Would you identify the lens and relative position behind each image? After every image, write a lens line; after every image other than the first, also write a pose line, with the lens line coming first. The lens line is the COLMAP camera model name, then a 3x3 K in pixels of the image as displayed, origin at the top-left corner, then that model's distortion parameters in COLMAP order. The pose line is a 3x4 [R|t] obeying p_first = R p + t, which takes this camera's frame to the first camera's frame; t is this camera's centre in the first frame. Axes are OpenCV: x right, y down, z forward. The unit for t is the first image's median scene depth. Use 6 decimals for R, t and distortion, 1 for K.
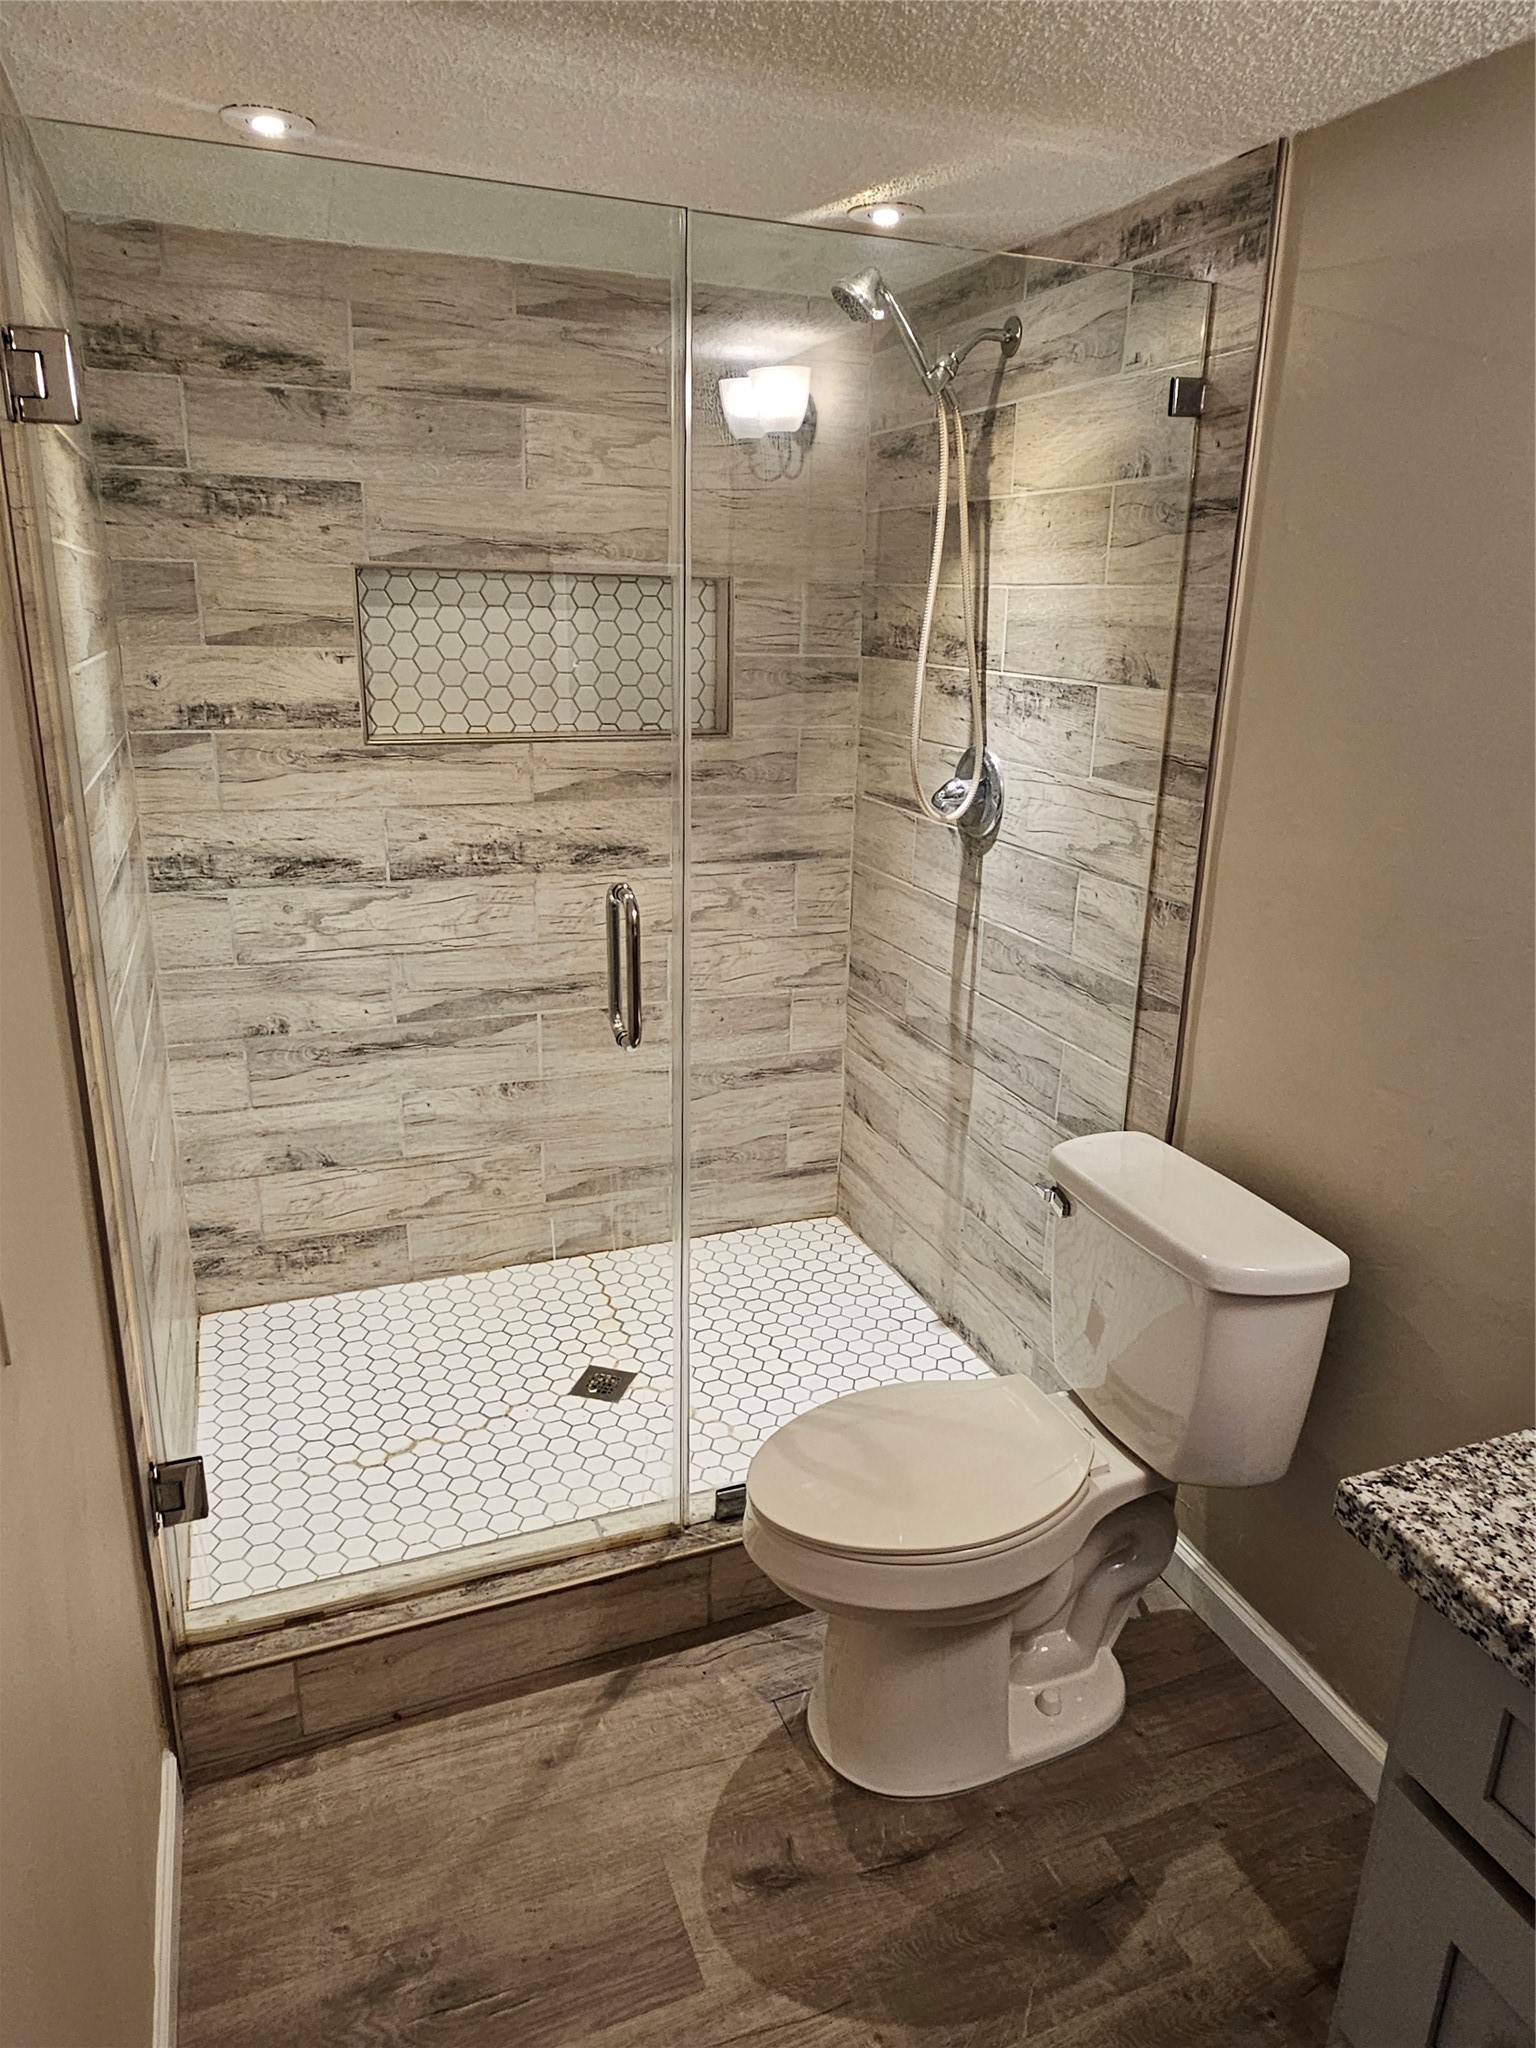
lens RADIAL K [[1345.6, 0, 768.0], [0, 1345.6, 1024.0], [0, 0, 1]] dist [-0.004462, 0.000507]
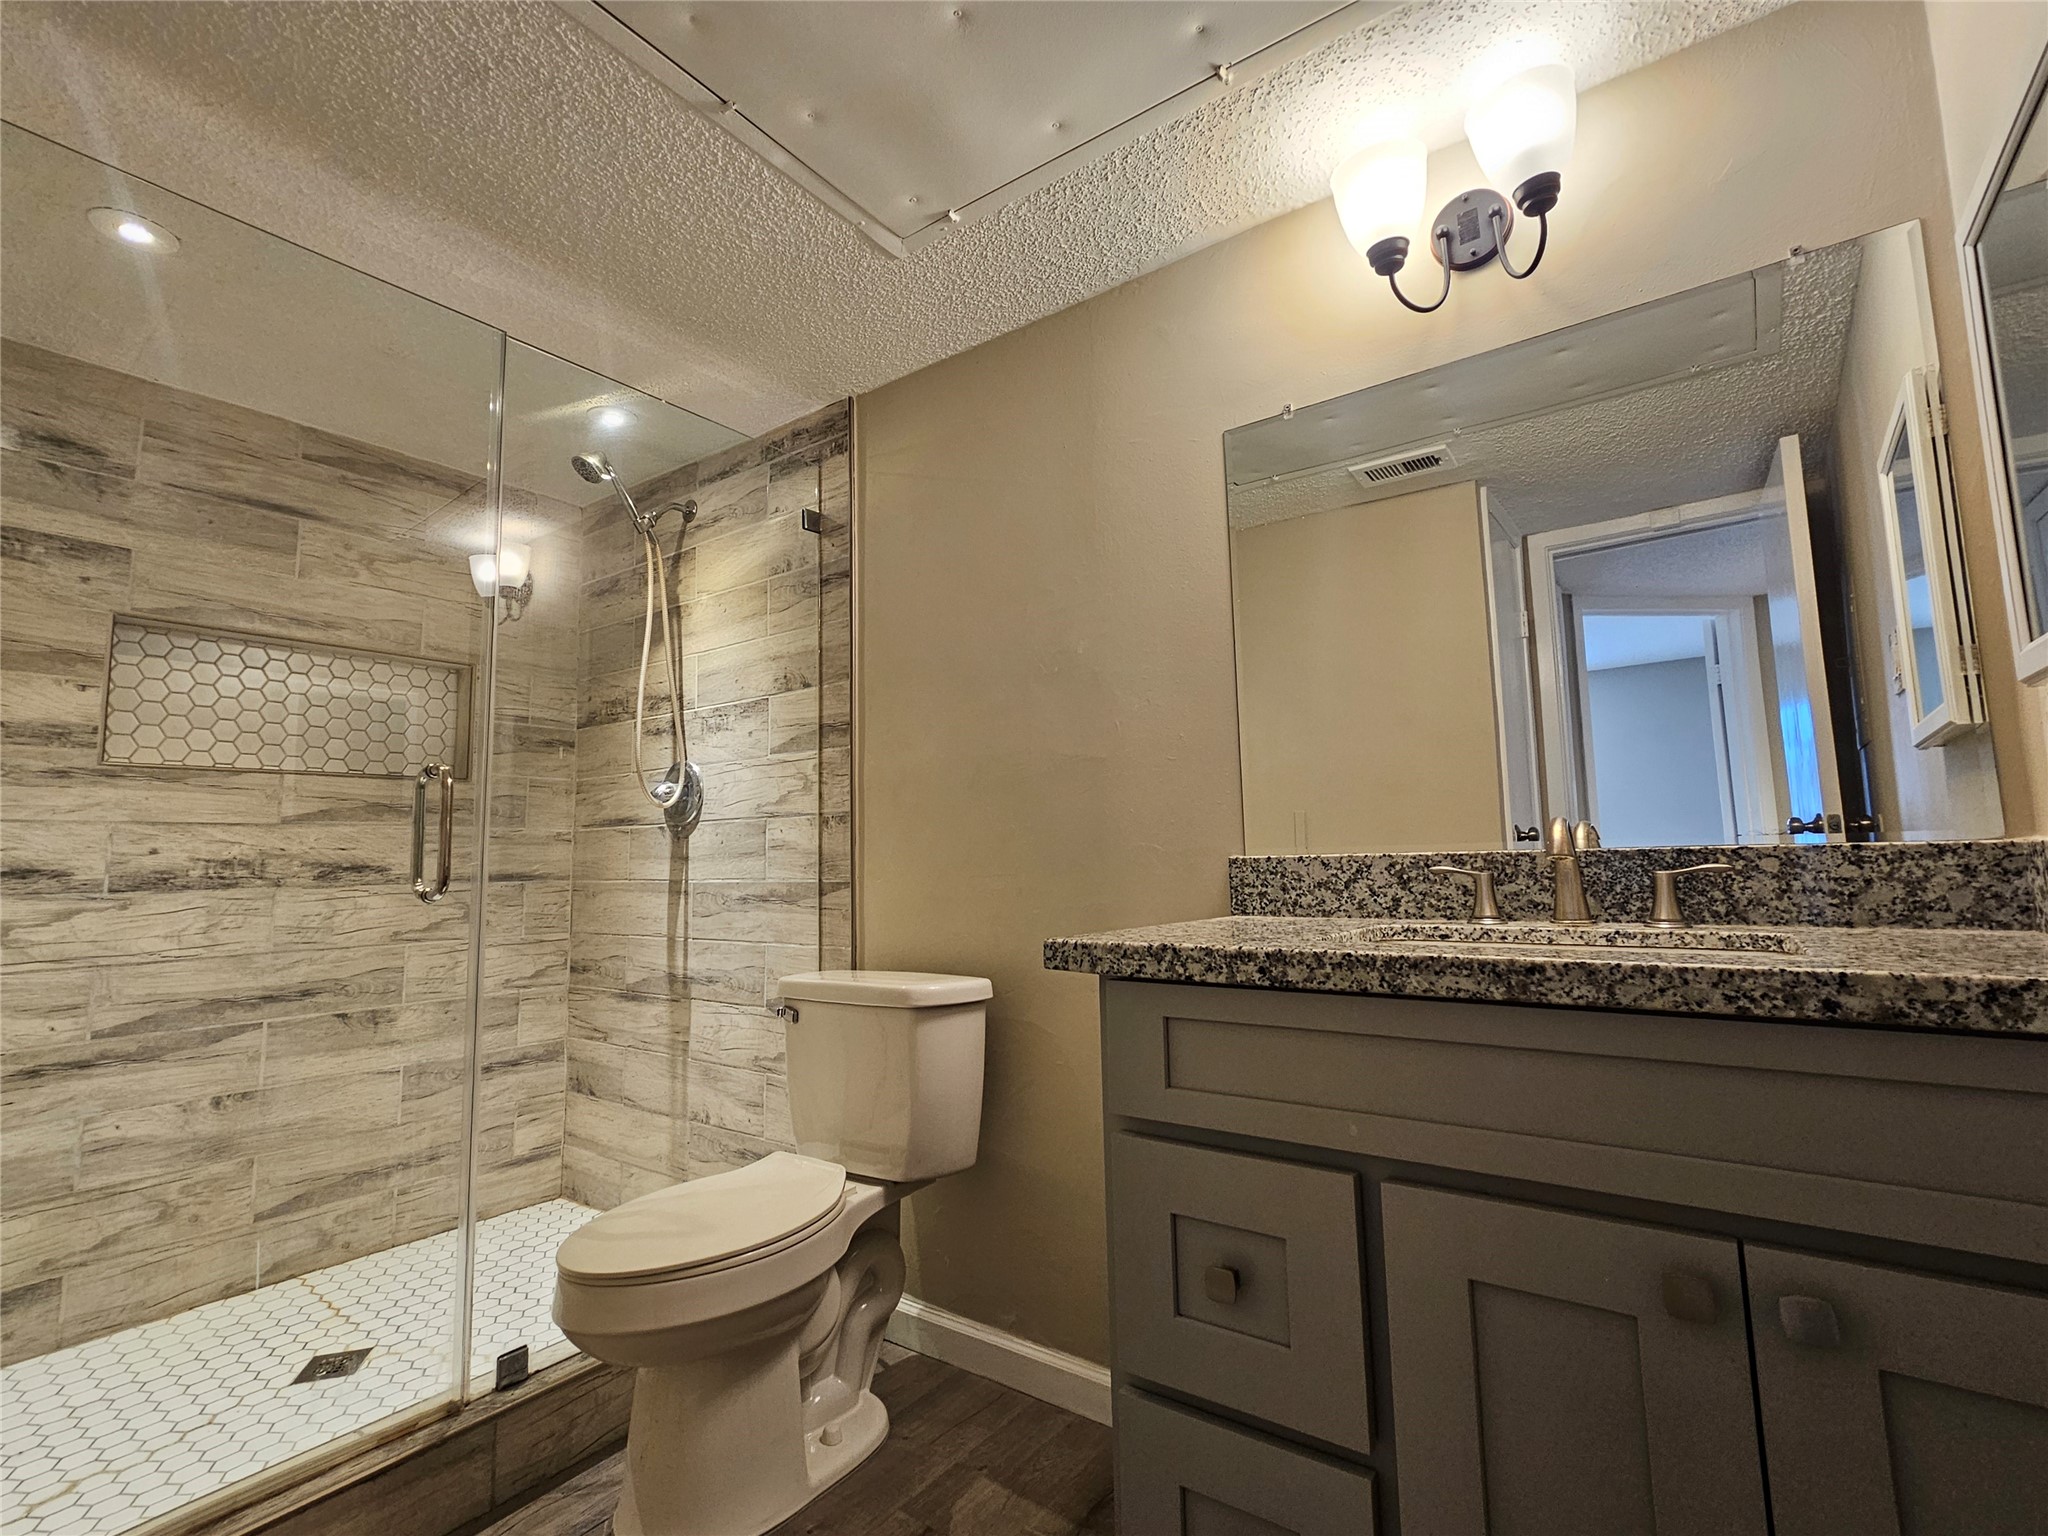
lens RADIAL K [[990.7, 0, 1024.0], [0, 990.7, 768.0], [0, 0, 1]] dist [-0.016595, 0.011892]
pose [[0.844257, 0.019786, 0.535574, -0.096670], [0.198618, 0.916609, -0.346956, 0.232296], [-0.497777, 0.399294, 0.769924, 0.007946]]
